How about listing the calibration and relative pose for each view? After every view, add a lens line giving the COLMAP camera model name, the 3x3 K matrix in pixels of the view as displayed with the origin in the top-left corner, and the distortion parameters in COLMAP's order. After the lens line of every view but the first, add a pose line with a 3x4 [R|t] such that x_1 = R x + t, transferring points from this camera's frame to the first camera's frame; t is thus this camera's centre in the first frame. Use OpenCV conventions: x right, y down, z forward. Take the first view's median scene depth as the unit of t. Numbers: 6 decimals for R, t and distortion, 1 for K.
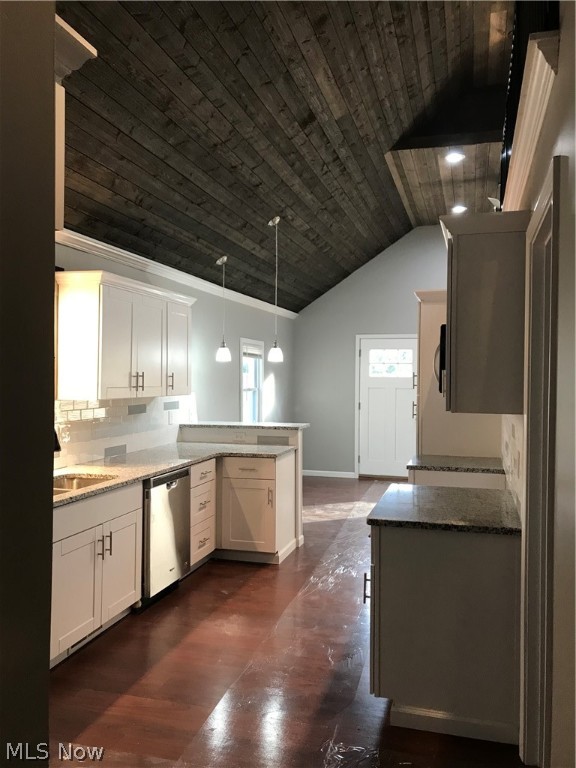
lens RADIAL K [[630.6, 0, 284.7], [0, 630.6, 376.3], [0, 0, 1]] dist [0.028821, -0.018017]
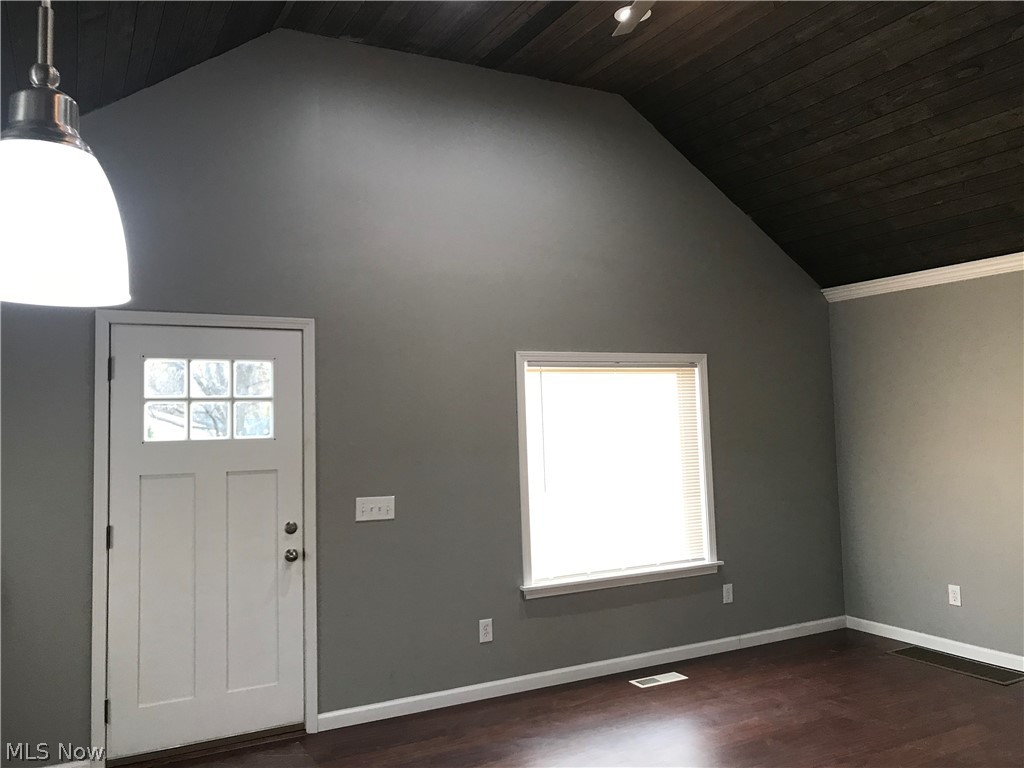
lens RADIAL K [[840.8, 0, 510.6], [0, 840.8, 387.3], [0, 0, 1]] dist [0.028821, -0.018017]
pose [[0.718685, 0.005234, 0.695316, -0.055021], [0.034731, 0.998453, -0.043414, -0.003701], [-0.694468, 0.055350, 0.717392, 0.984054]]
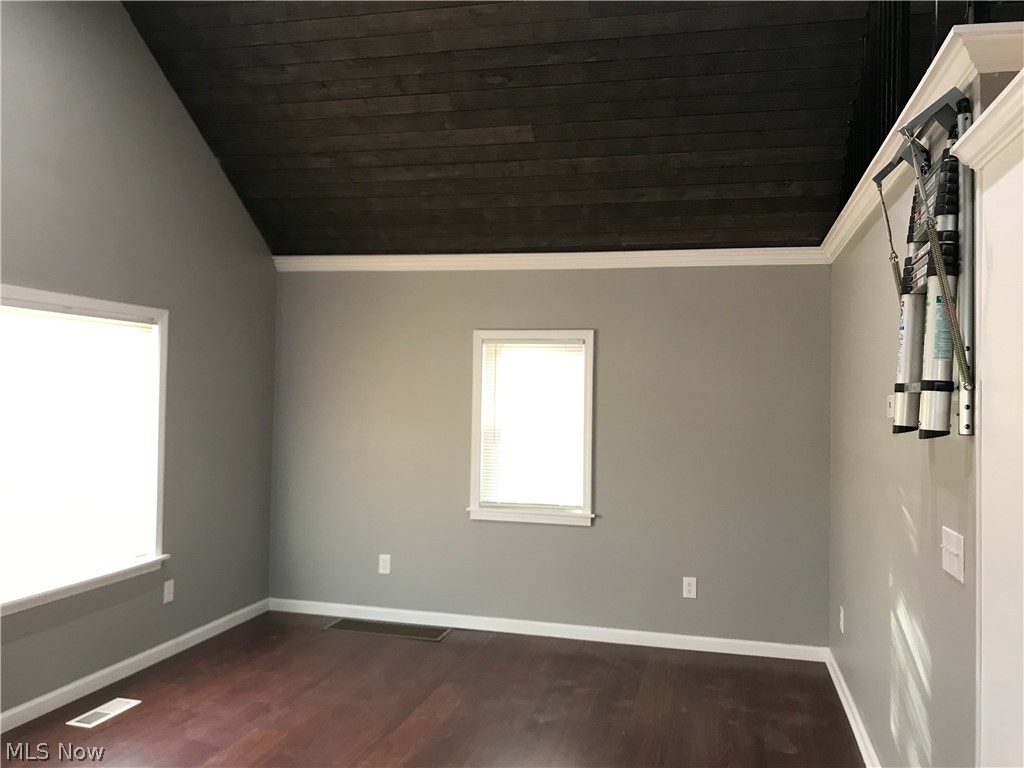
lens RADIAL K [[840.8, 0, 510.9], [0, 840.8, 379.2], [0, 0, 1]] dist [0.028821, -0.018017]
pose [[-0.035662, 0.015807, 0.999239, -0.046677], [-0.015755, 0.999742, -0.016377, -0.001268], [-0.999240, -0.016327, -0.035403, 1.214541]]
